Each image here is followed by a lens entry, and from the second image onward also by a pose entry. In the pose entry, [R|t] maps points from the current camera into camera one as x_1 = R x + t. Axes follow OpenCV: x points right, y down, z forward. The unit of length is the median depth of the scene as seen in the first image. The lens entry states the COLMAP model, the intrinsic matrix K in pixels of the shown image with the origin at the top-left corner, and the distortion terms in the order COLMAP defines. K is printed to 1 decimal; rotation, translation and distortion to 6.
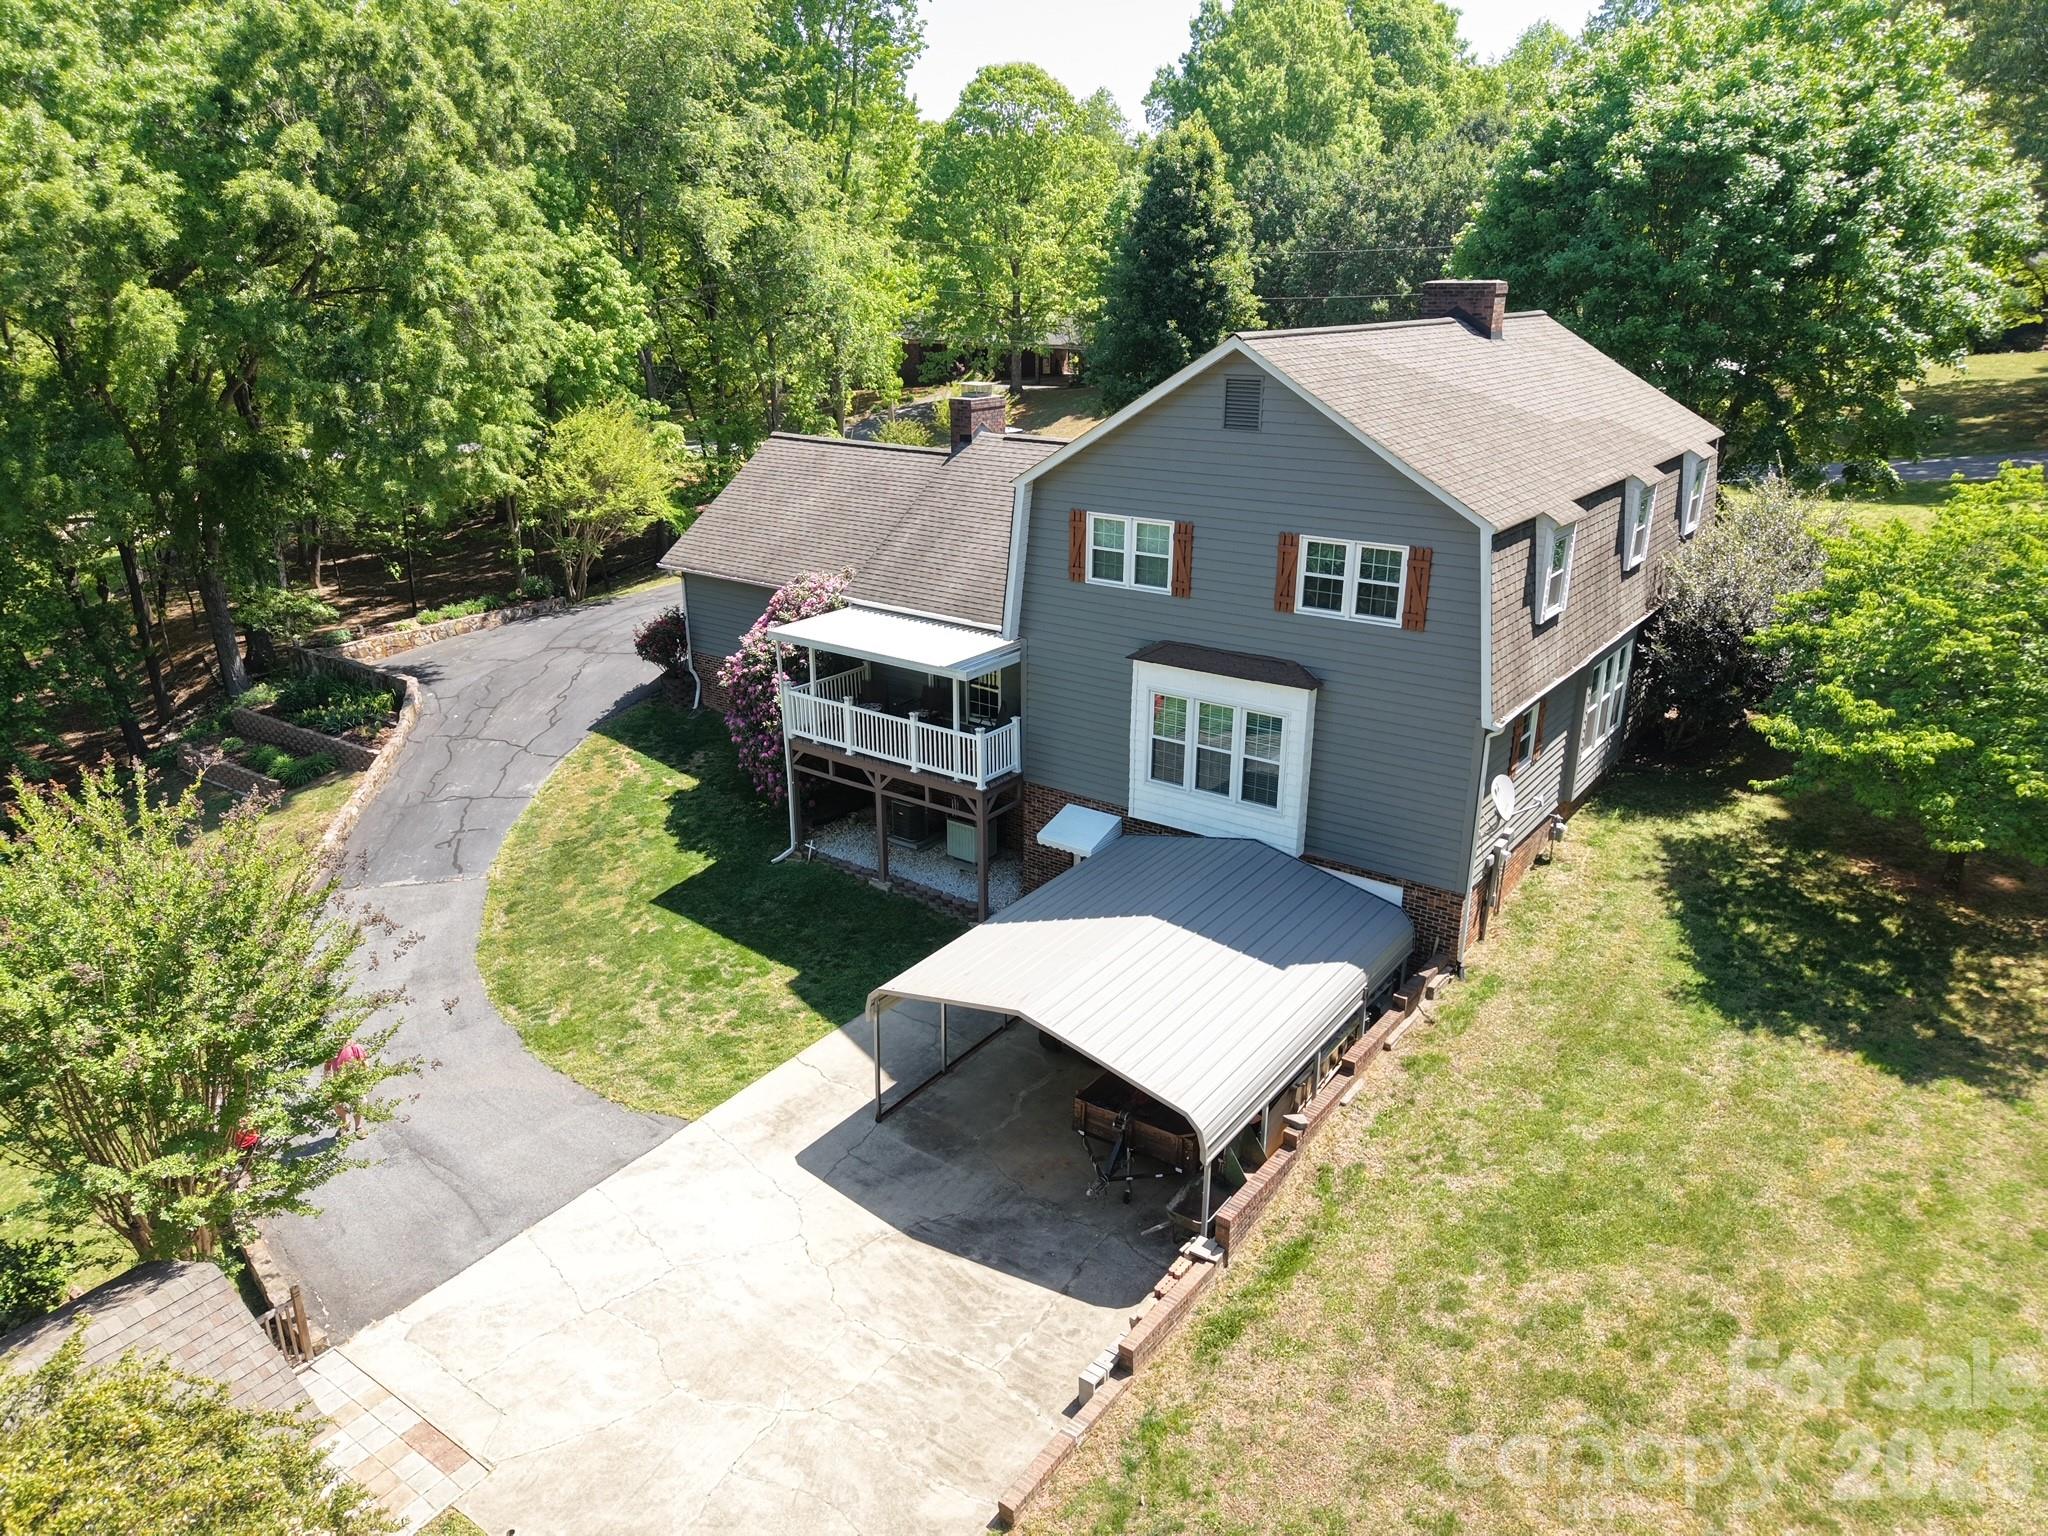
lens RADIAL K [[1372.5, 0, 1024.2], [0, 1372.5, 755.4], [0, 0, 1]] dist [0.015996, -0.003896]
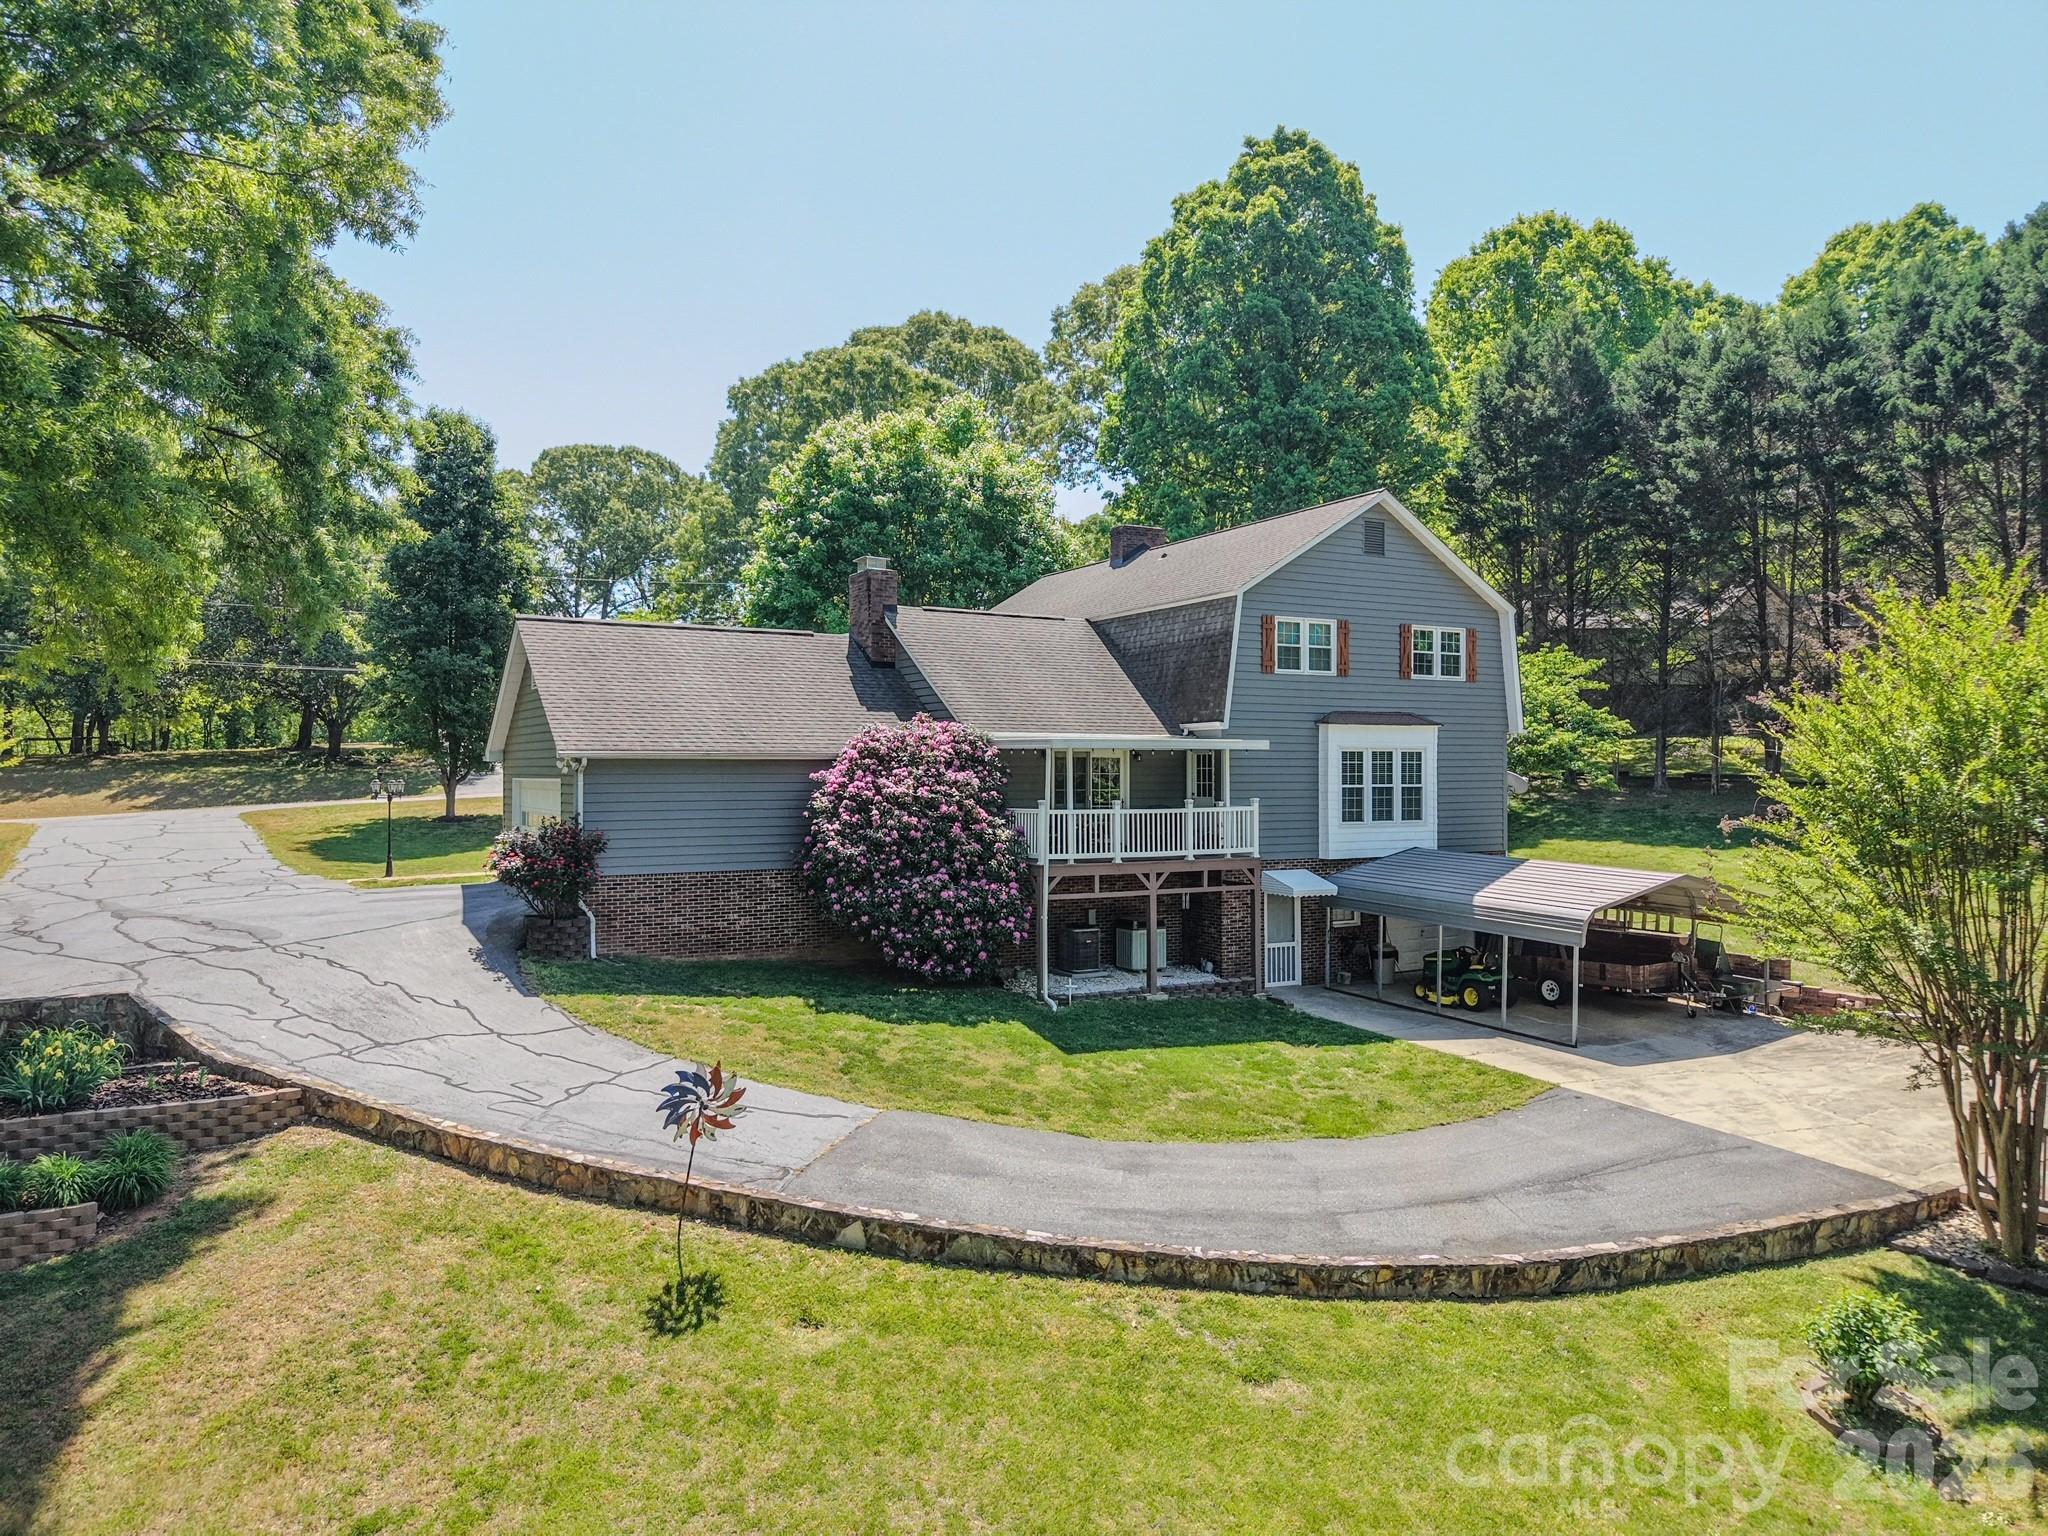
lens RADIAL K [[1372.5, 0, 1024.2], [0, 1372.5, 755.4], [0, 0, 1]] dist [0.015996, -0.003896]
pose [[0.388471, 0.022415, 0.921188, -1.236661], [0.304614, 0.940376, -0.151340, 0.064061], [-0.869655, 0.339398, 0.358481, 0.824008]]
